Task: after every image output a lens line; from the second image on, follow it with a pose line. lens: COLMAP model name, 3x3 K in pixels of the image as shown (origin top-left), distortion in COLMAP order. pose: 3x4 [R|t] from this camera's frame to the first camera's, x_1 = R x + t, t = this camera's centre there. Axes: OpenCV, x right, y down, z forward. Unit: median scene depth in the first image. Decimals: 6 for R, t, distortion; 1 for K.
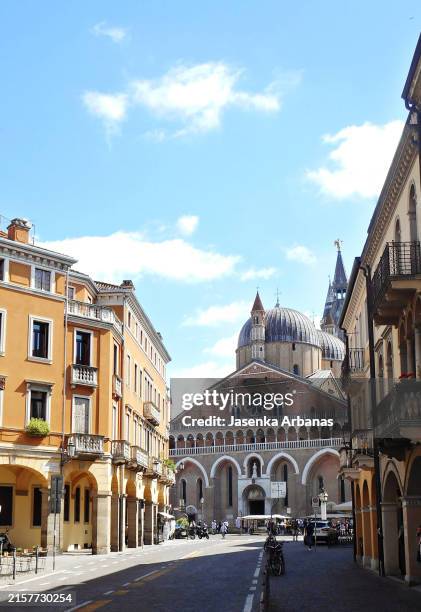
lens RADIAL K [[860.9, 0, 210.5], [0, 860.9, 306.0], [0, 0, 1]] dist [-0.010788, 0.004308]
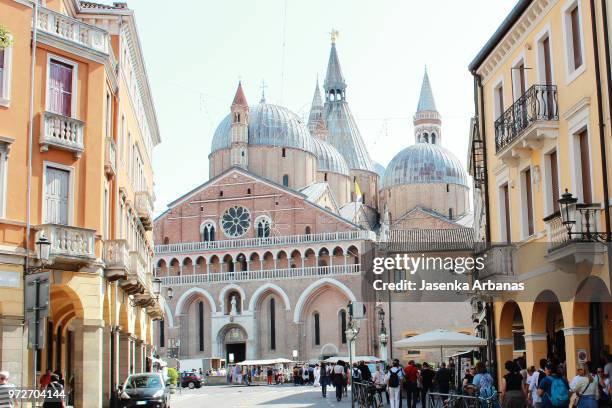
lens RADIAL K [[819.2, 0, 306.0], [0, 819.2, 204.0], [0, 0, 1]] dist [-0.033581, -0.011660]
pose [[0.961172, 0.029098, 0.274411, -0.124289], [-0.039225, 0.998734, 0.031487, 0.096033], [-0.273148, -0.041028, 0.961097, 0.356088]]
